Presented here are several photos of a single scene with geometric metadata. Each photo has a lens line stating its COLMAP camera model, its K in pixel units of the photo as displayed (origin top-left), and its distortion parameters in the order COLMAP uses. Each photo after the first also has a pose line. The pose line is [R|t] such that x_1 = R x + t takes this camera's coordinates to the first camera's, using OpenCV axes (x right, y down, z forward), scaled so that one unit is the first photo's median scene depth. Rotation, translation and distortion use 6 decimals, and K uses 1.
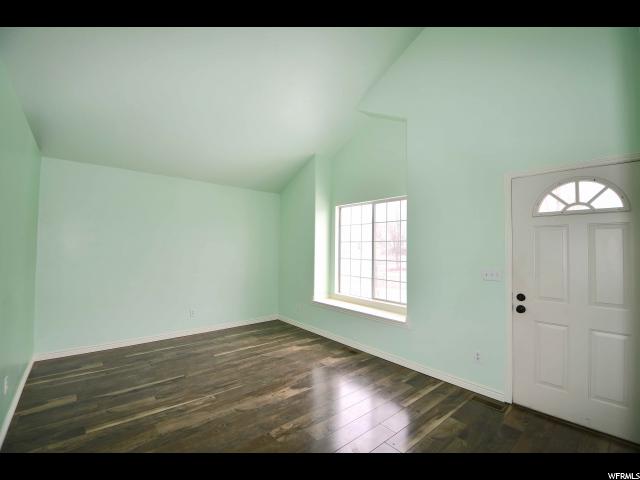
lens RADIAL K [[281.6, 0, 316.2], [0, 281.6, 240.8], [0, 0, 1]] dist [-0.027506, -0.003398]
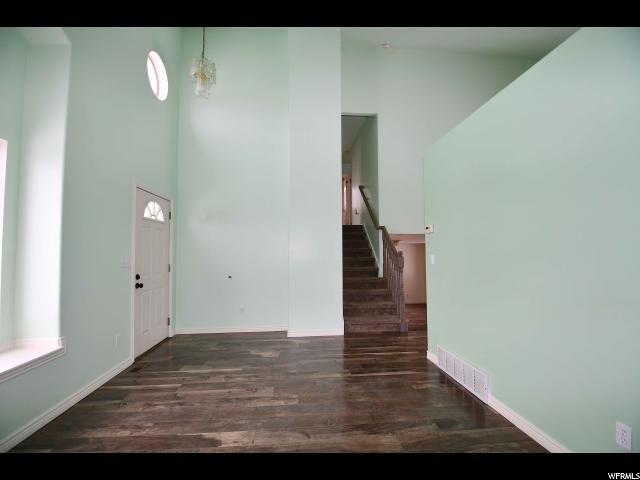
lens RADIAL K [[281.6, 0, 317.4], [0, 281.6, 239.7], [0, 0, 1]] dist [-0.027506, -0.003398]
pose [[-0.816728, 0.025800, 0.576446, -0.590145], [-0.005131, 0.998636, -0.051966, 0.070473], [-0.577000, -0.045400, -0.815481, 1.259953]]
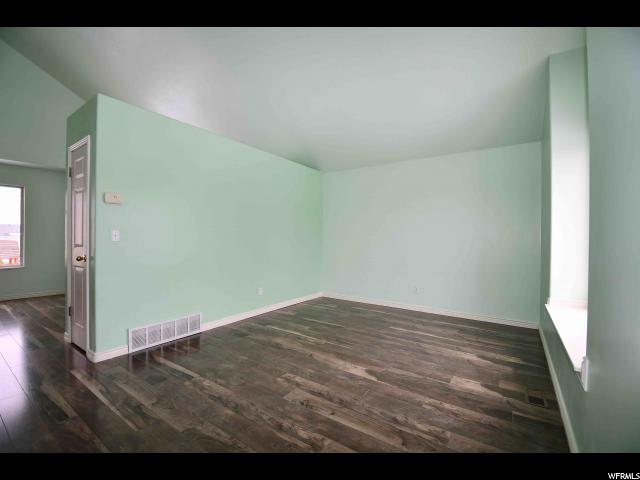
lens RADIAL K [[281.6, 0, 317.7], [0, 281.6, 239.5], [0, 0, 1]] dist [-0.027506, -0.003398]
pose [[0.257977, -0.000894, -0.966151, 0.640674], [0.008061, 0.999967, 0.001227, 0.101102], [0.966117, -0.008105, 0.257976, 0.557425]]
